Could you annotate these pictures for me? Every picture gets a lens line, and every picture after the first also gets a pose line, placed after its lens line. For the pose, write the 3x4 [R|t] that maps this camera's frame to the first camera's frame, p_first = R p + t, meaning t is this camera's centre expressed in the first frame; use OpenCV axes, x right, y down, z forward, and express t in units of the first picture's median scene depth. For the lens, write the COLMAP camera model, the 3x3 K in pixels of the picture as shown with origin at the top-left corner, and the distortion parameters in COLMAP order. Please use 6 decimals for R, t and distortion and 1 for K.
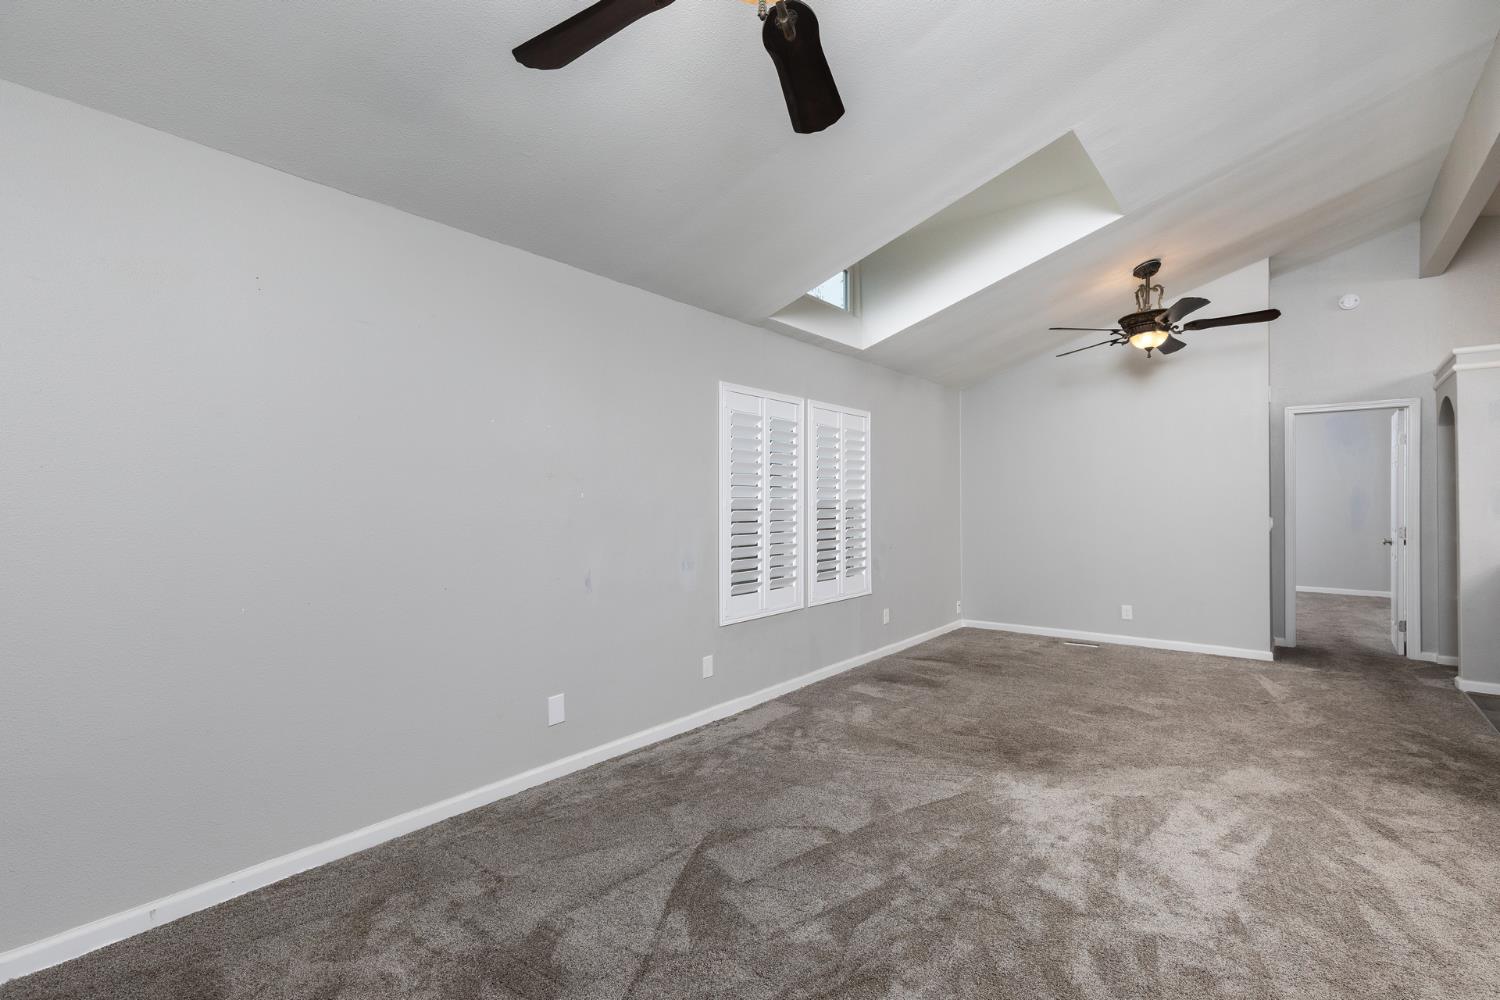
lens RADIAL K [[710.5, 0, 750.0], [0, 710.5, 500.0], [0, 0, 1]] dist [0.009522, -0.000280]
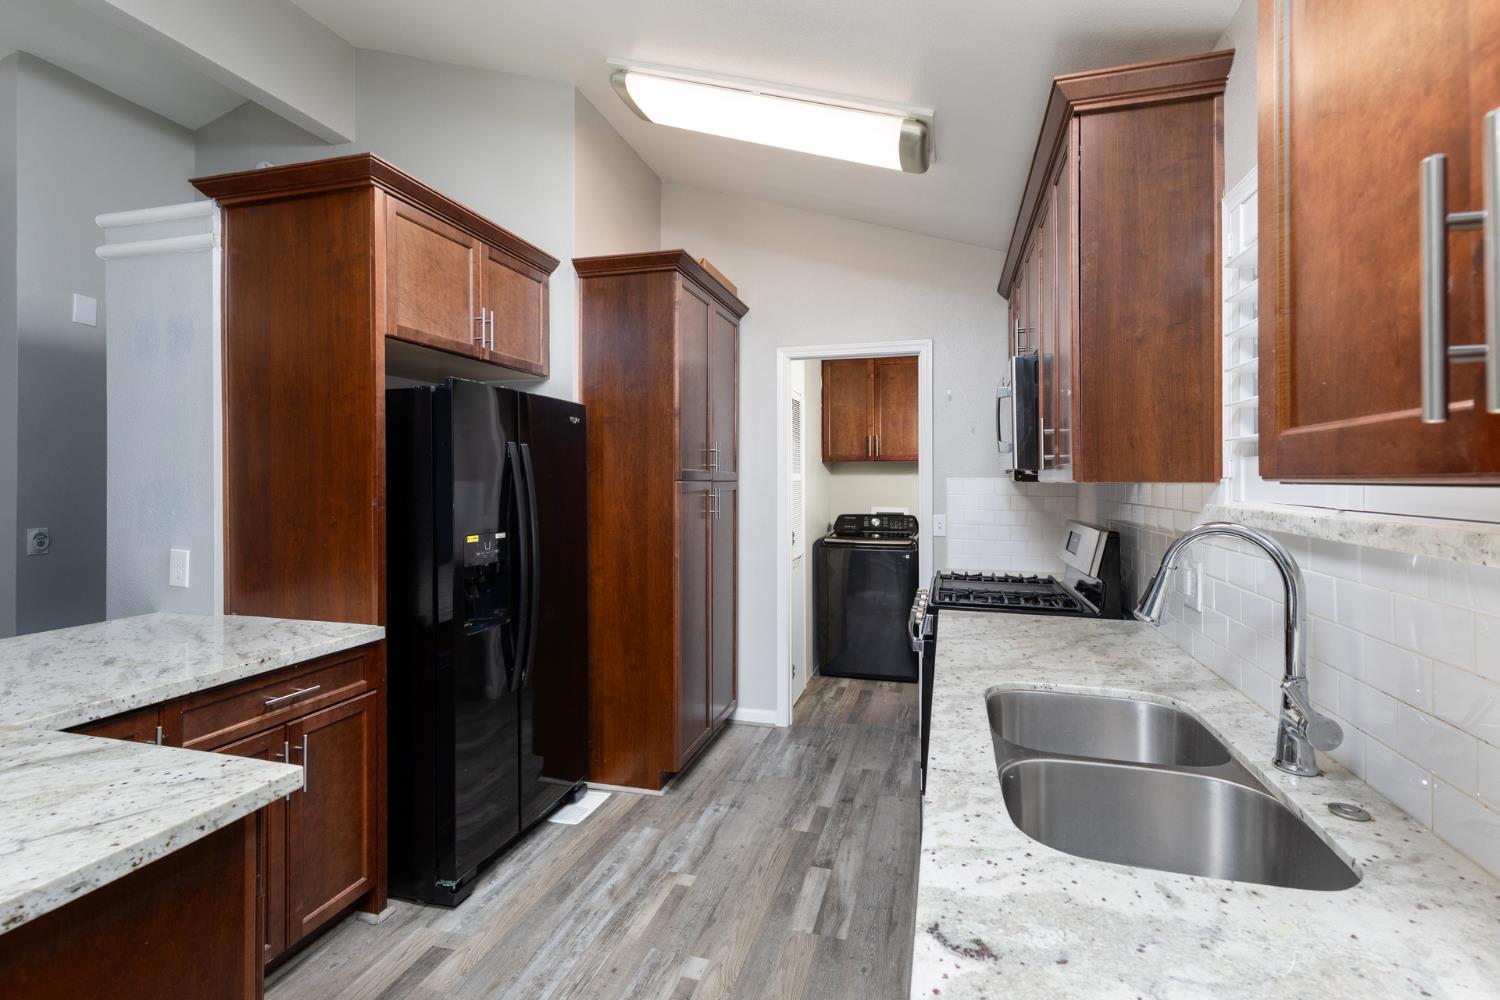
lens RADIAL K [[679.8, 0, 770.6], [0, 679.8, 476.1], [0, 0, 1]] dist [0.002243, -0.000383]
pose [[0.915371, 0.008248, 0.402527, 1.208958], [-0.007626, 0.999966, -0.003148, -0.023450], [-0.402540, -0.000188, 0.915403, 0.343647]]
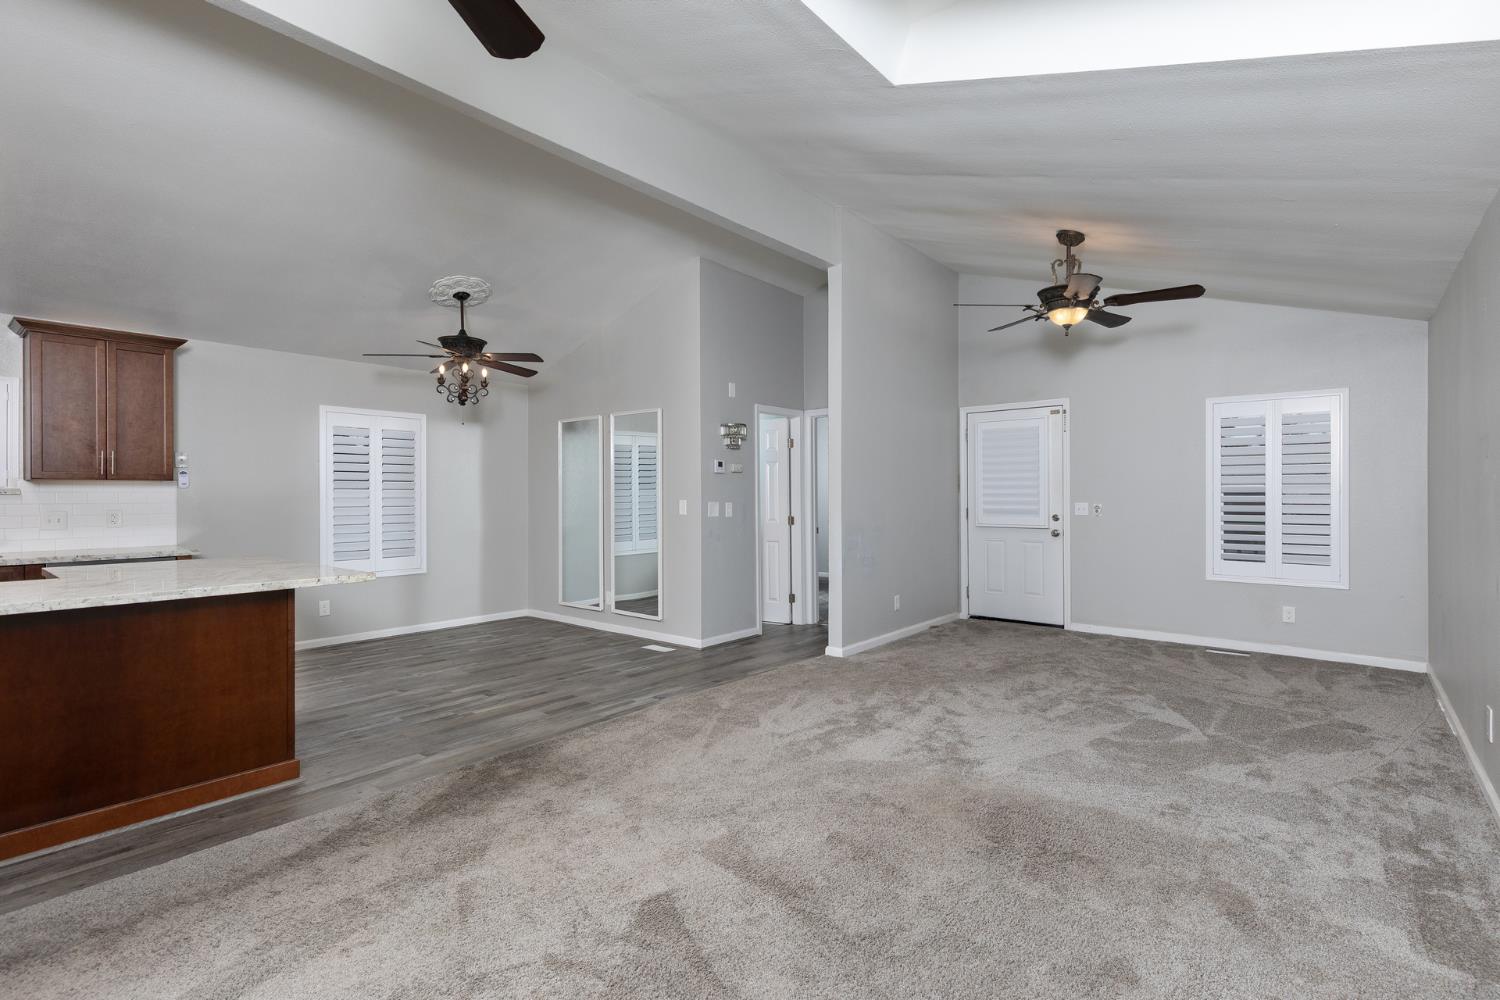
lens RADIAL K [[710.5, 0, 750.0], [0, 710.5, 500.0], [0, 0, 1]] dist [0.009522, -0.000280]
pose [[-0.999421, 0.004874, 0.033679, 0.420067], [0.005077, 0.999970, 0.005931, 0.002184], [-0.033649, 0.006099, -0.999415, 1.309112]]
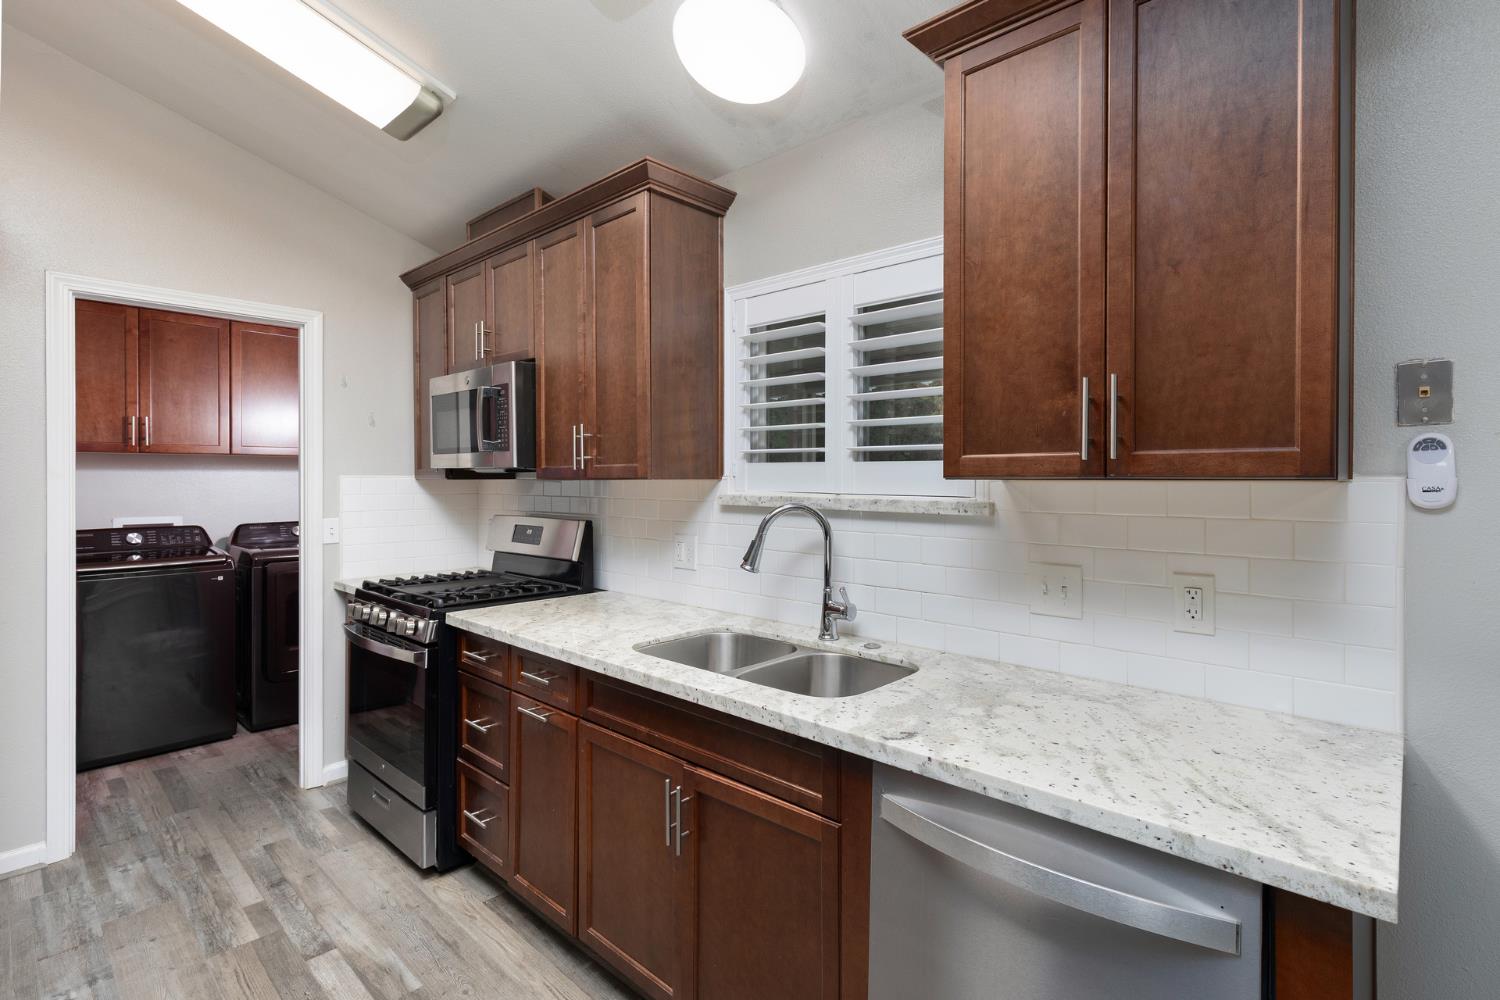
lens RADIAL K [[698.8, 0, 793.1], [0, 698.8, 480.6], [0, 0, 1]] dist [0.001535, 0.000567]
pose [[0.043236, -0.000988, 0.999064, 1.041742], [-0.002658, 0.999996, 0.001104, -0.022650], [-0.999061, -0.002703, 0.043233, 0.485478]]
